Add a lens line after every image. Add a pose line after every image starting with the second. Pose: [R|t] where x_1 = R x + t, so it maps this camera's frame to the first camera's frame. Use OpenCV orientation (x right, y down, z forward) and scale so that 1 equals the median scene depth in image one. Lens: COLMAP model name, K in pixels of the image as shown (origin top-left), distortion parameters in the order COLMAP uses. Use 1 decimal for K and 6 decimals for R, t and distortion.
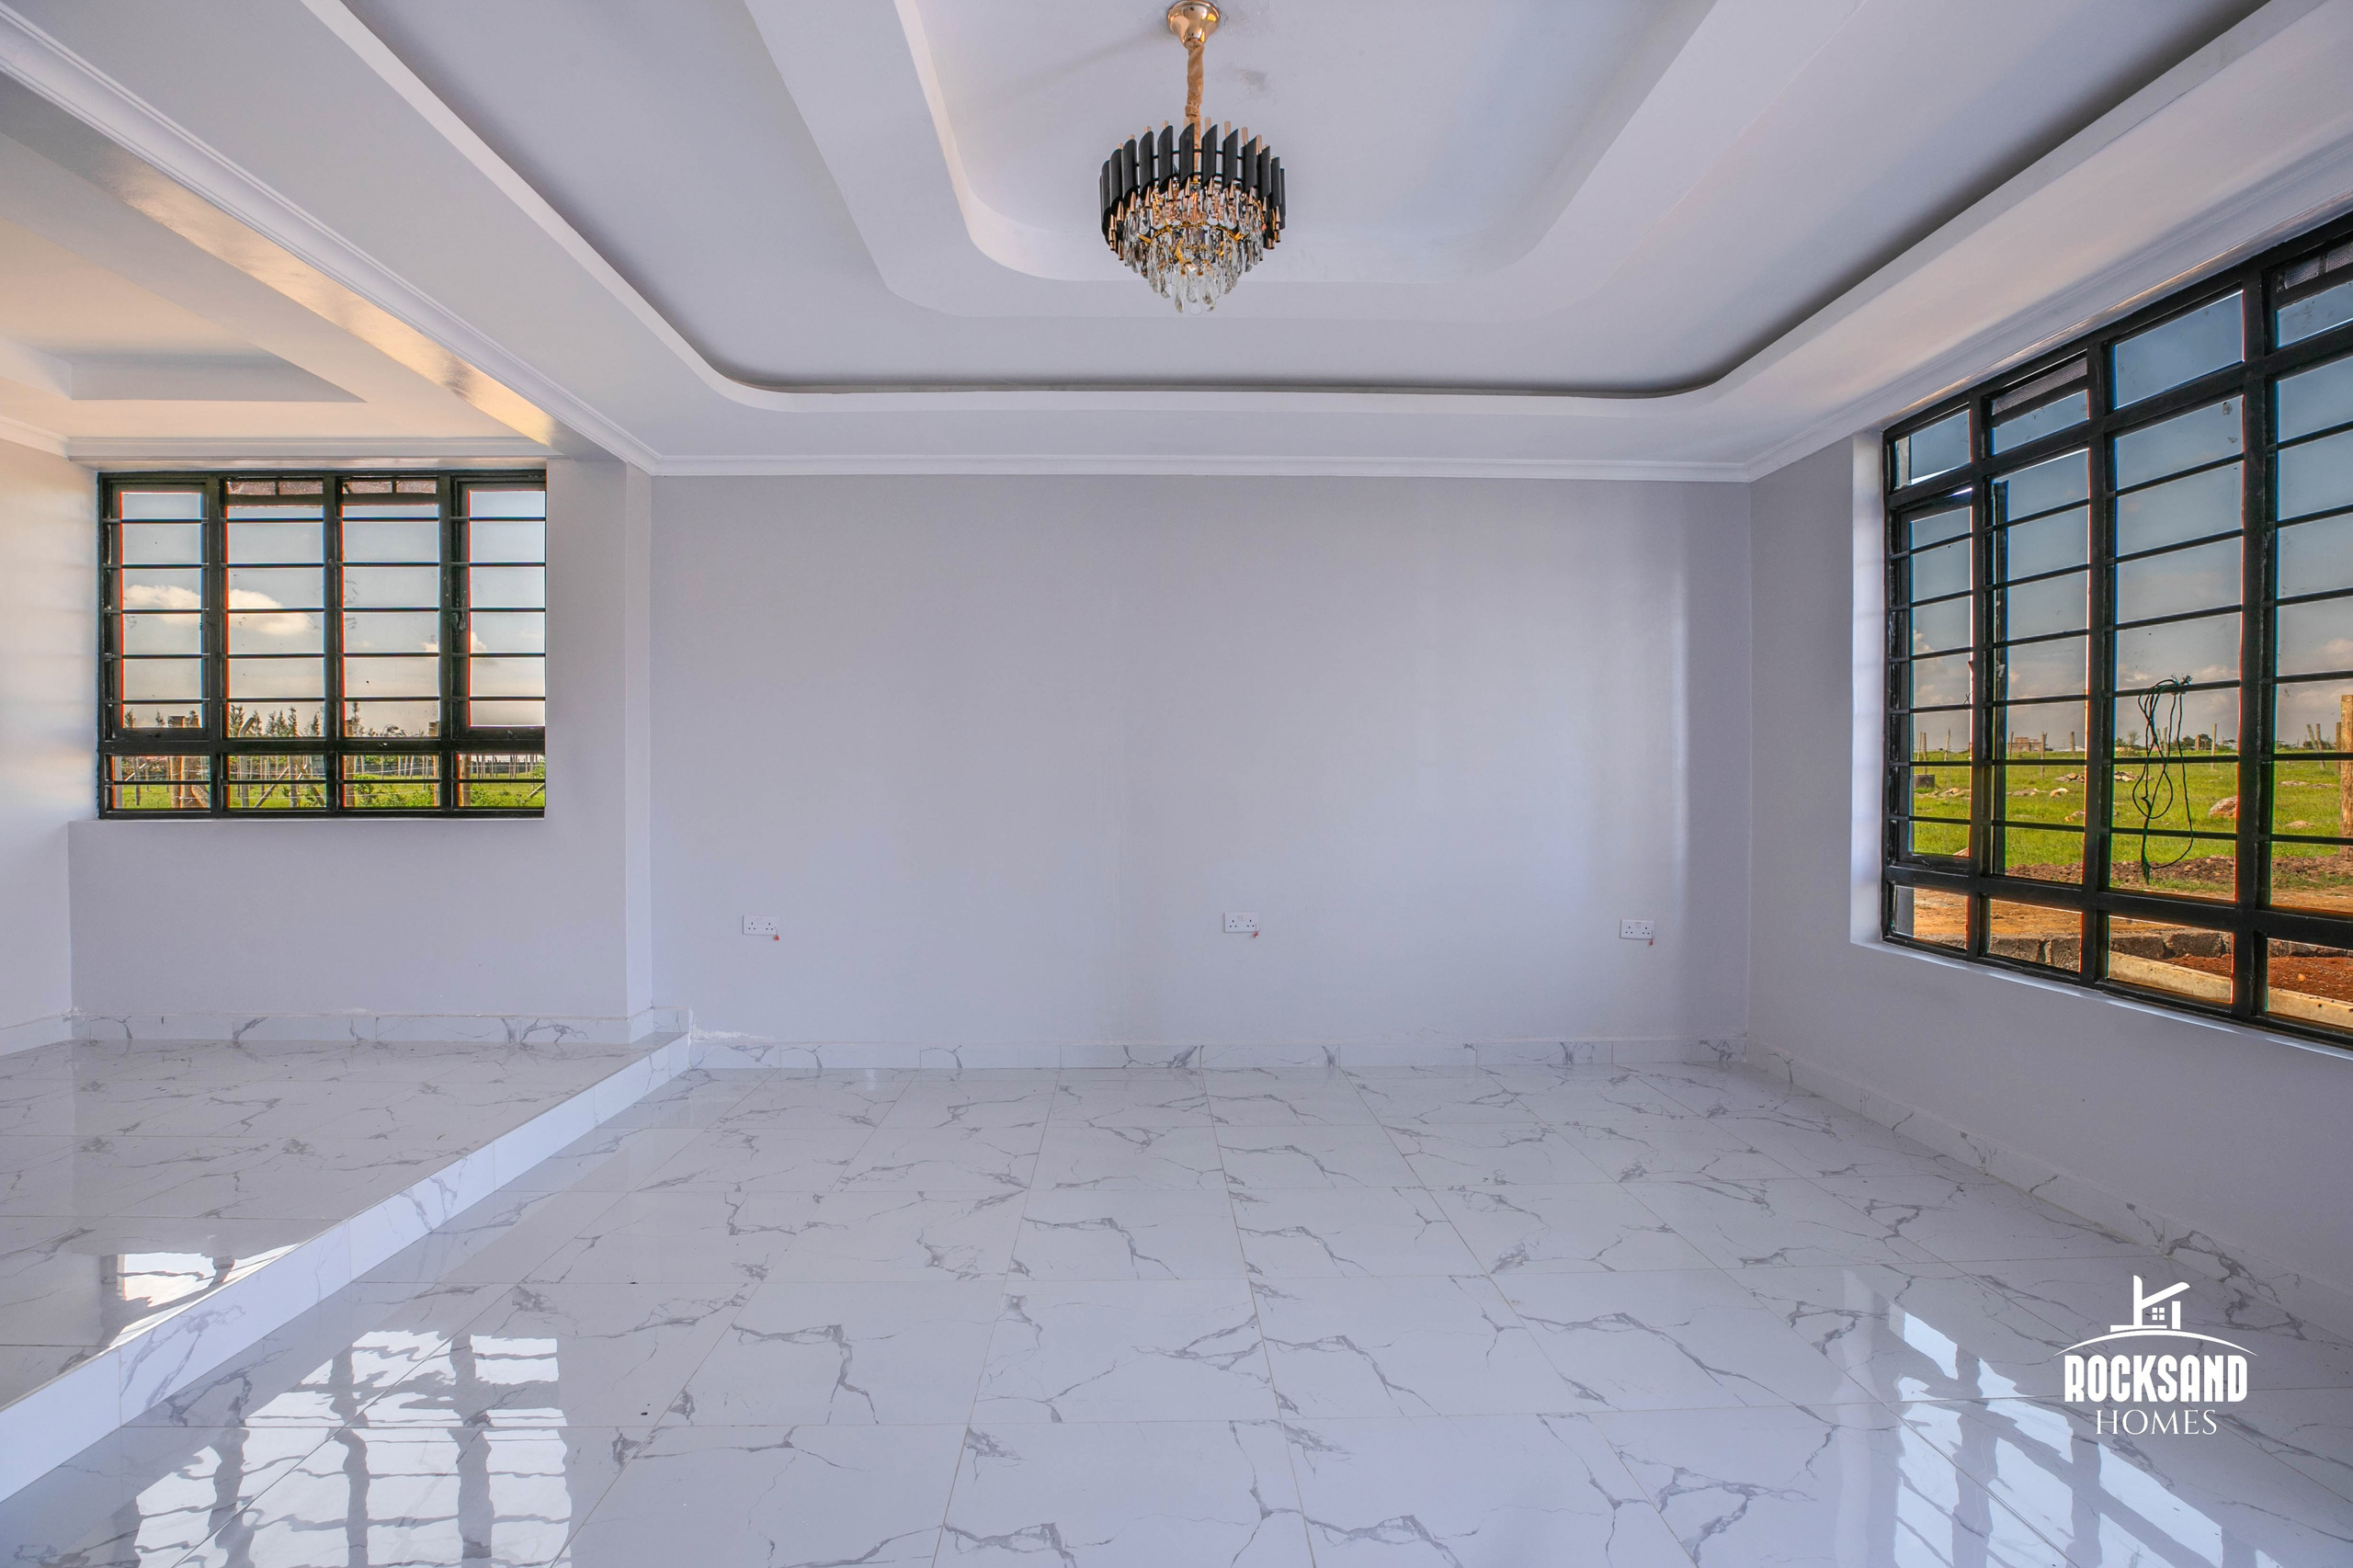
lens RADIAL K [[1098.9, 0, 1171.9], [0, 1098.9, 772.6], [0, 0, 1]] dist [-0.003021, -0.000261]
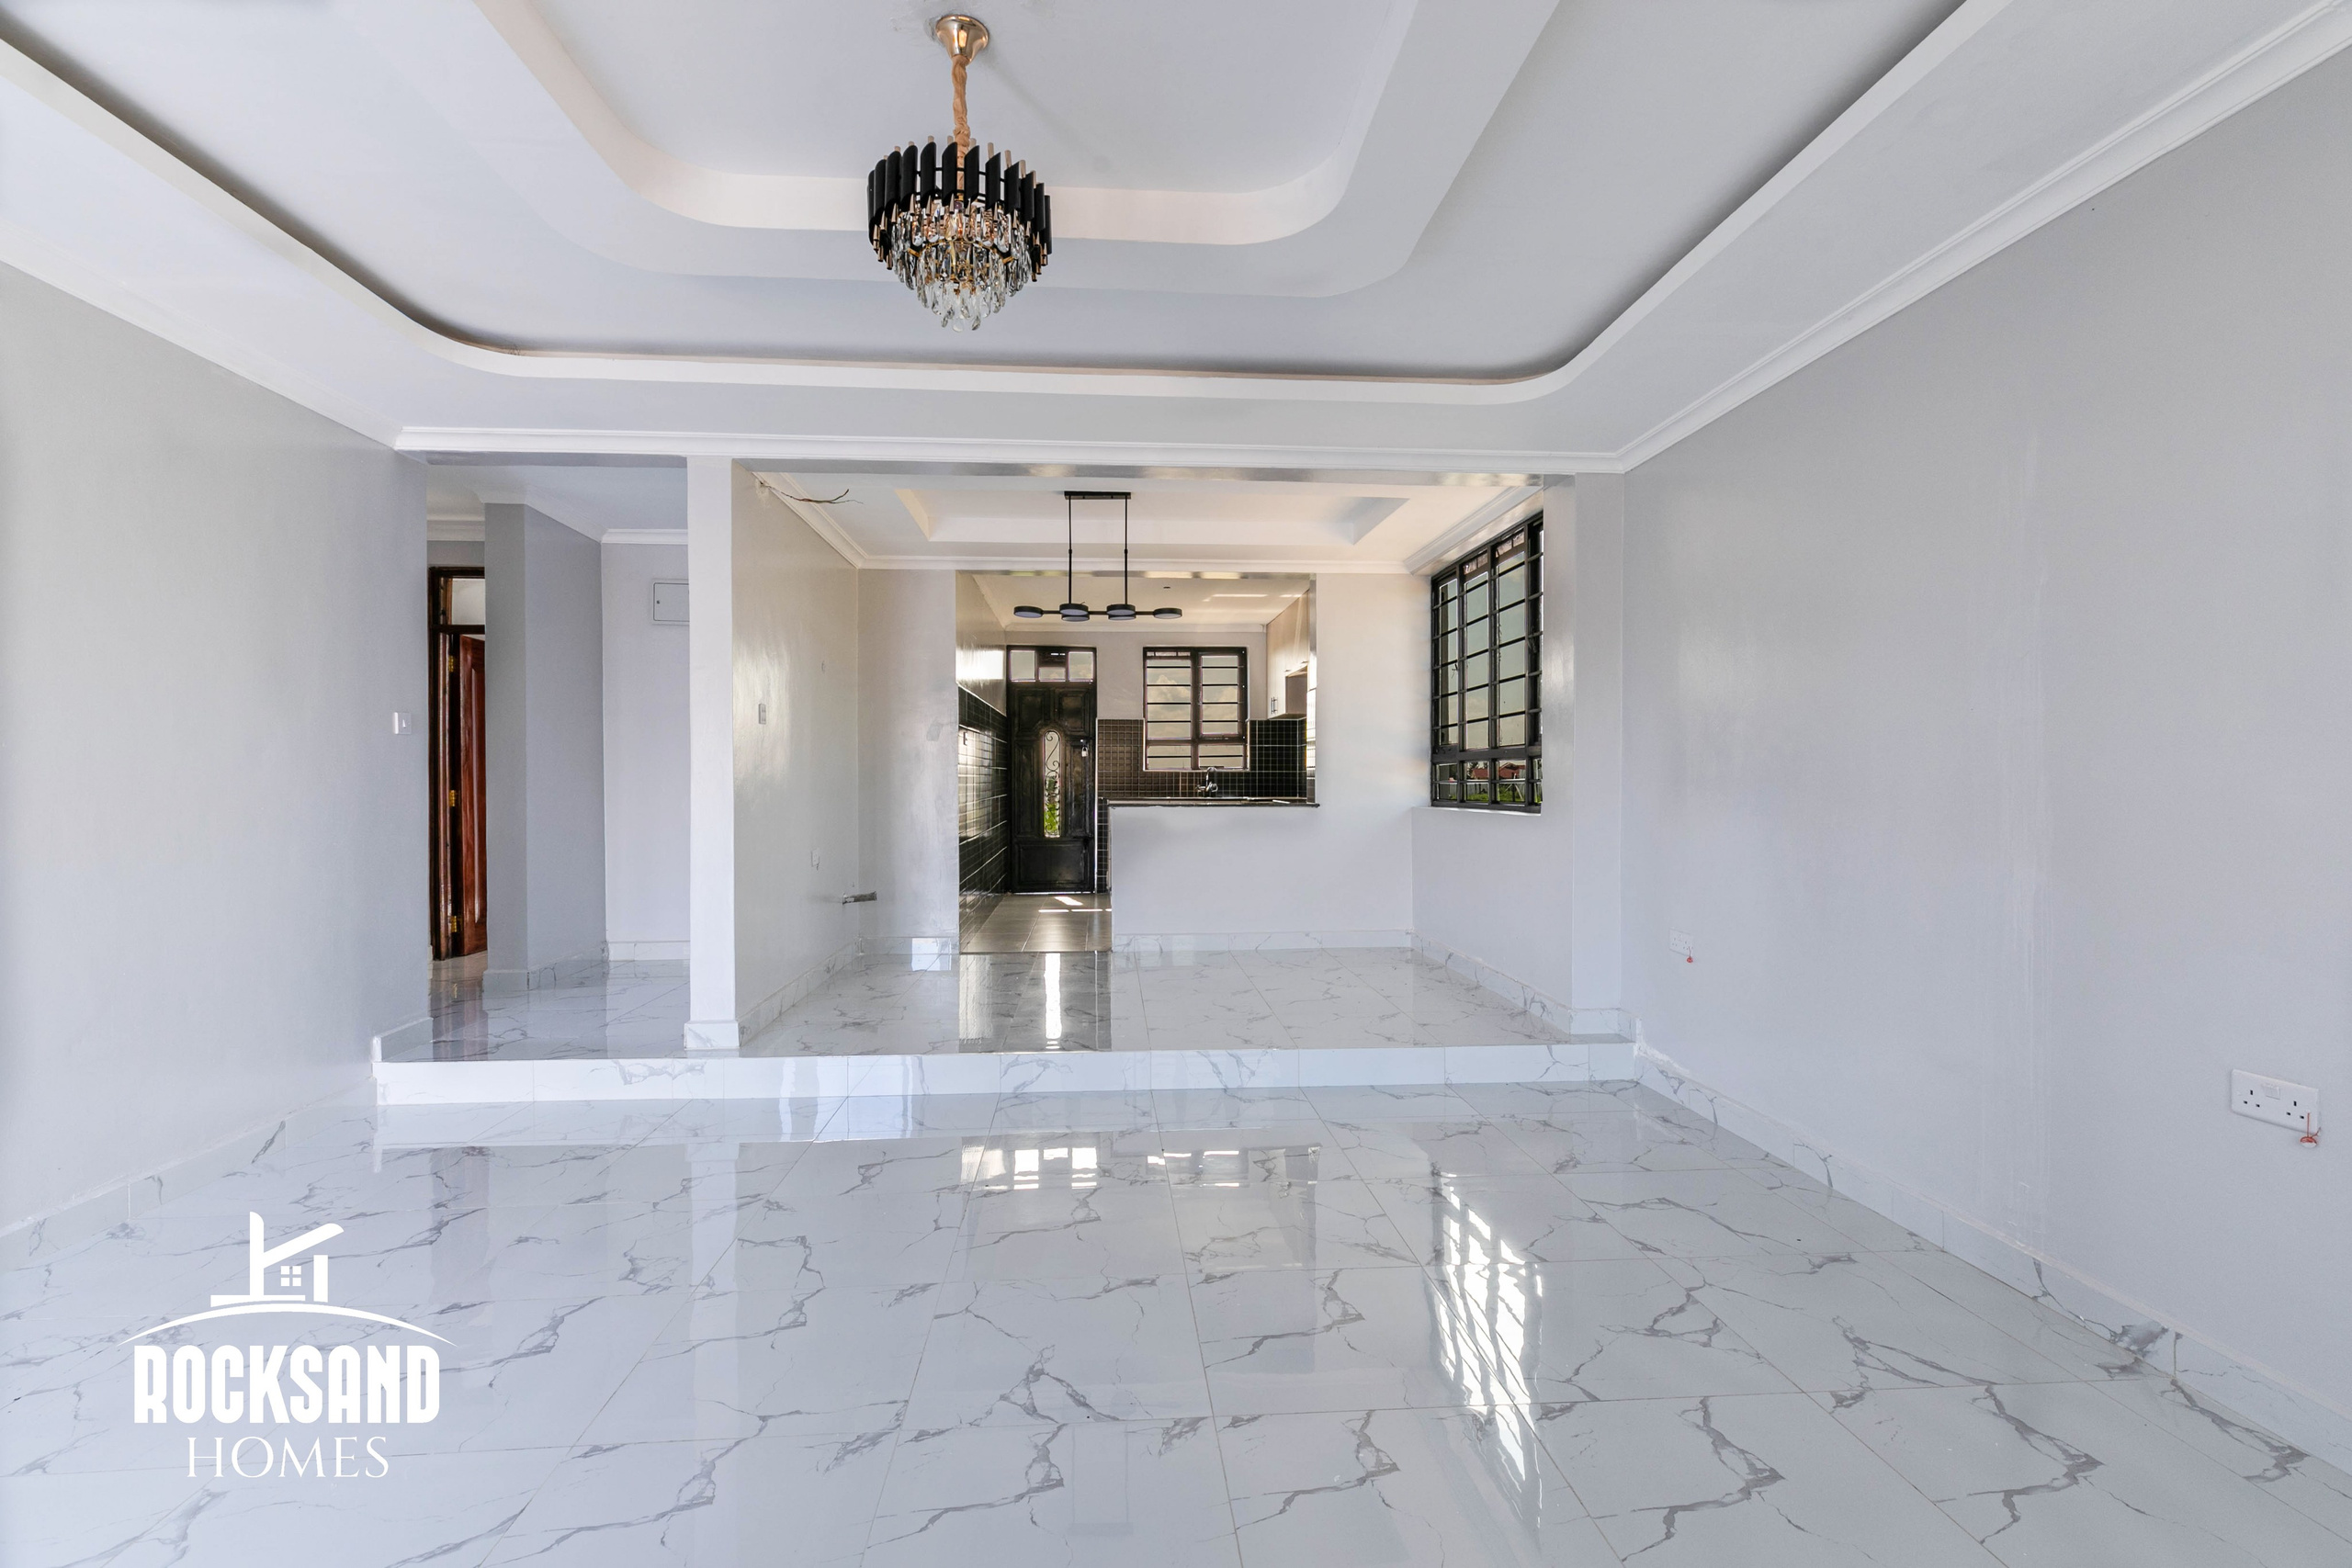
lens RADIAL K [[1097.7, 0, 1176.0], [0, 1097.7, 784.0], [0, 0, 1]] dist [-0.001994, -0.000025]
pose [[0.037680, 0.002428, -0.999287, 0.513106], [0.002791, 0.999993, 0.002535, 0.007680], [0.999286, -0.002885, 0.037673, 0.576960]]
